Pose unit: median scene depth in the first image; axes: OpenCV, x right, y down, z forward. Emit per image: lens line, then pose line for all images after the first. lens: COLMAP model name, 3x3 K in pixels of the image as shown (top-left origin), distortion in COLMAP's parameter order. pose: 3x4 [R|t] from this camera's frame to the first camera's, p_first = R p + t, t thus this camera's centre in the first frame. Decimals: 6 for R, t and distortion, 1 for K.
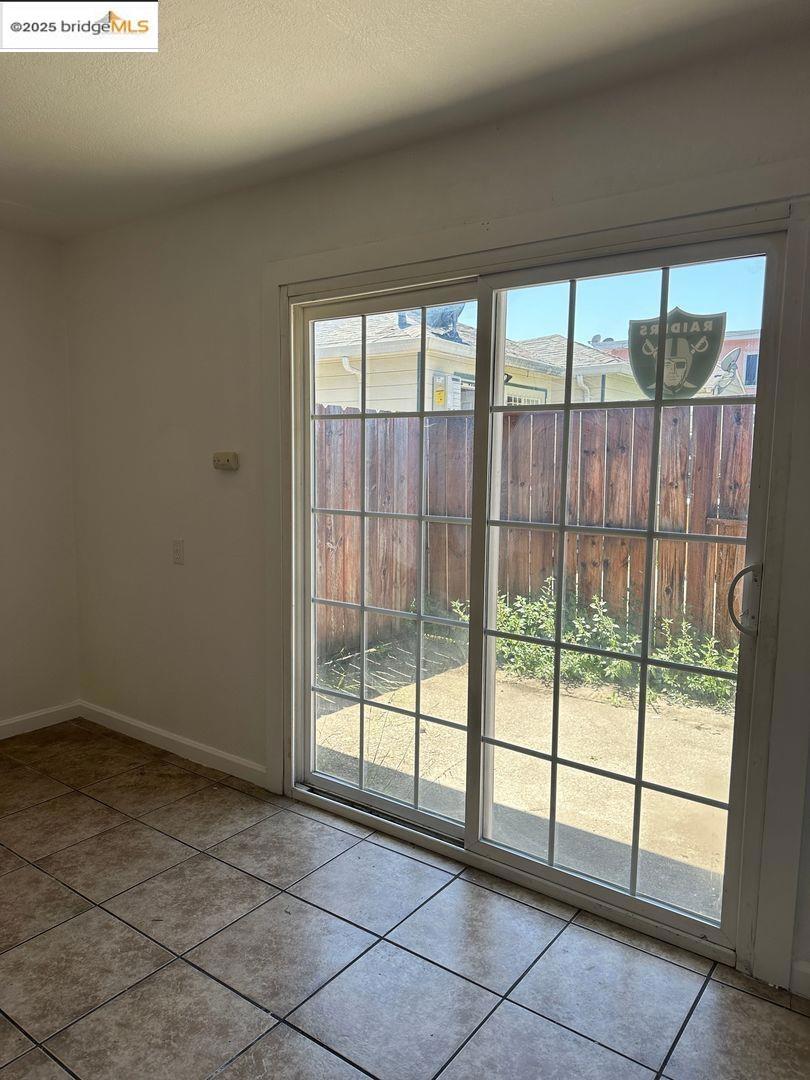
lens RADIAL K [[760.3, 0, 405.1], [0, 760.3, 537.0], [0, 0, 1]] dist [-0.000533, -0.006317]
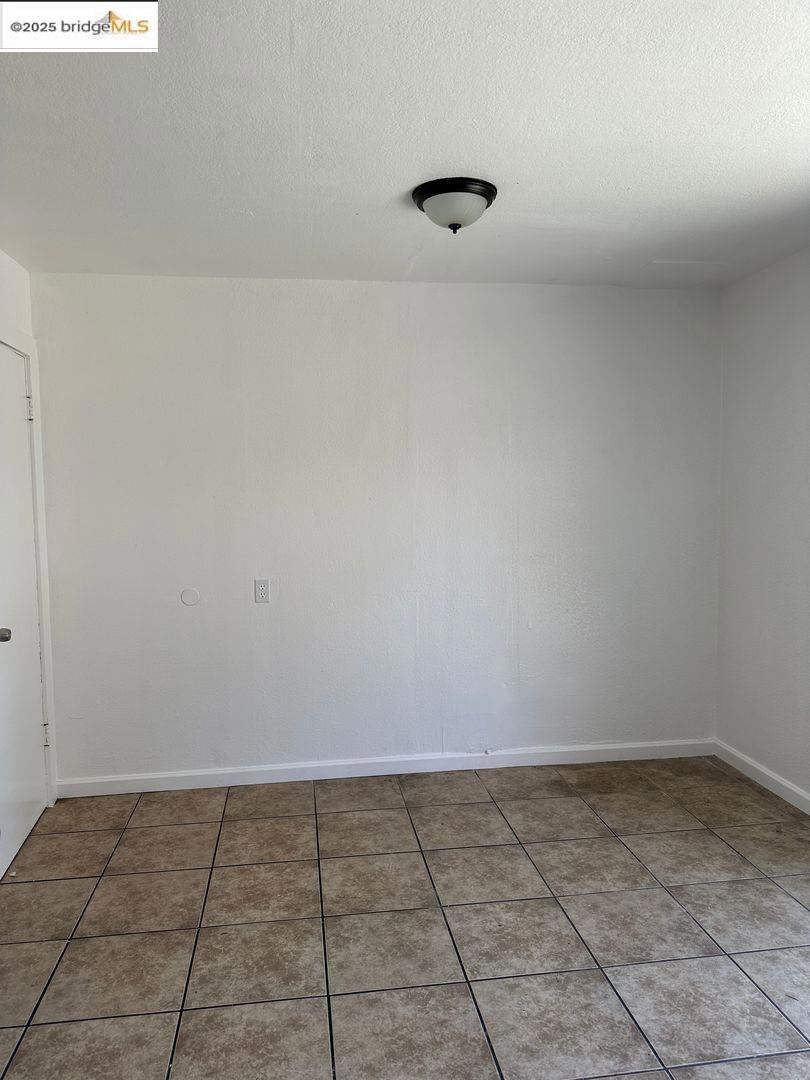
lens RADIAL K [[760.3, 0, 405.1], [0, 760.3, 544.3], [0, 0, 1]] dist [-0.000533, -0.006317]
pose [[0.692876, 0.029101, -0.720469, 0.271666], [-0.058629, 0.998151, -0.016067, -0.002236], [0.718669, 0.053372, 0.693301, 0.042803]]
